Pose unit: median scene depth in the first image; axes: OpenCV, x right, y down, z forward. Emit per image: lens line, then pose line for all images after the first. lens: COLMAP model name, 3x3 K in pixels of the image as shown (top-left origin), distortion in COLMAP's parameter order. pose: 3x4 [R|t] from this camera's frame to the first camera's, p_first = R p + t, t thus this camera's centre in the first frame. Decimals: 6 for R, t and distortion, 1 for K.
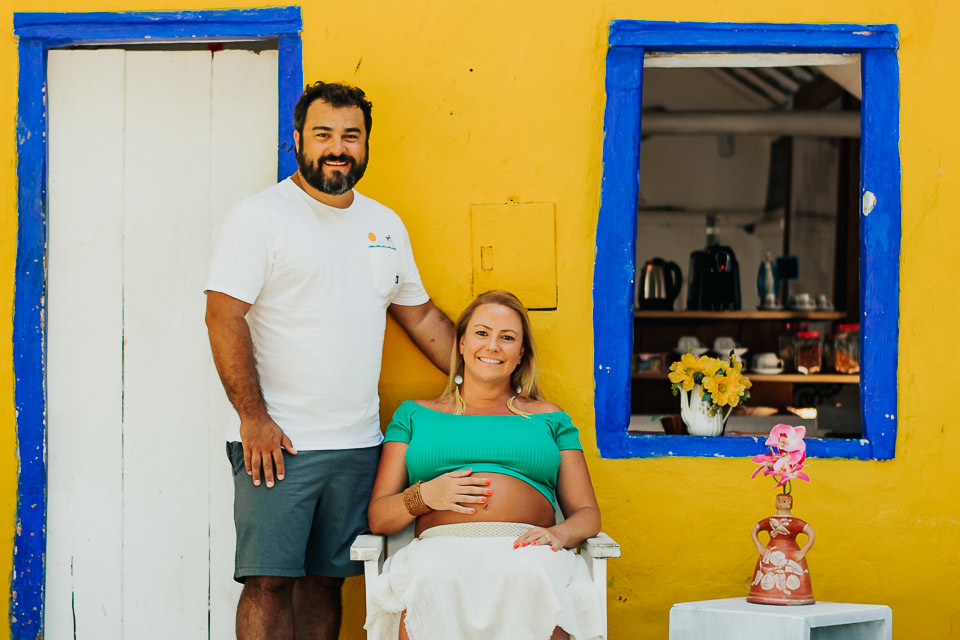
lens RADIAL K [[3339.0, 0, 395.1], [0, 3339.0, 321.9], [0, 0, 1]] dist [-0.325824, 6.768516]
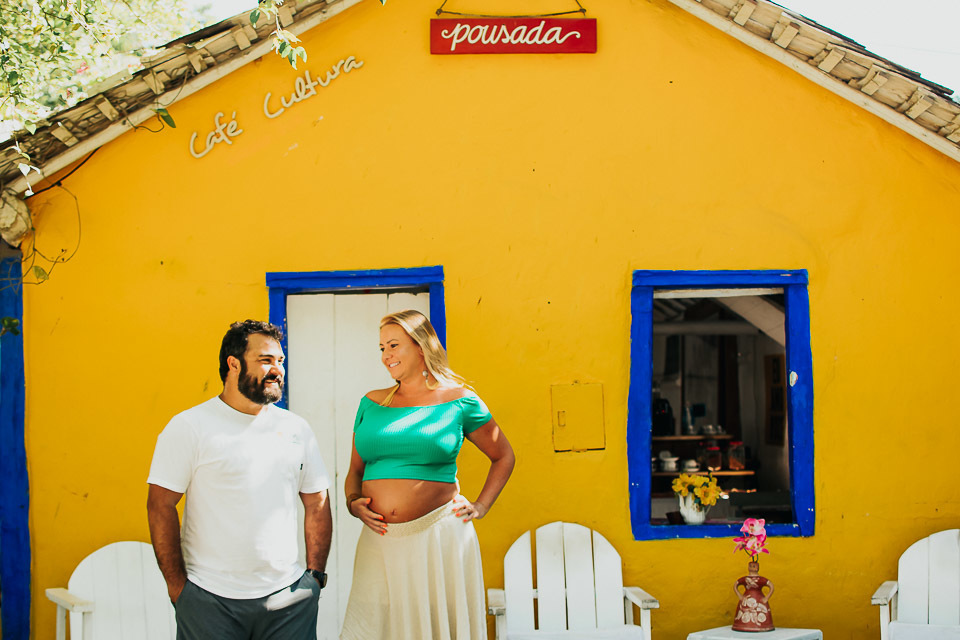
lens RADIAL K [[1655.7, 0, 480.1], [0, 1655.7, 293.5], [0, 0, 1]] dist [-0.161705, 0.119995]
pose [[0.999375, -0.019699, 0.029364, -0.034142], [0.022000, 0.996537, -0.080192, -0.016041], [-0.027682, 0.080788, 0.996347, 0.196003]]
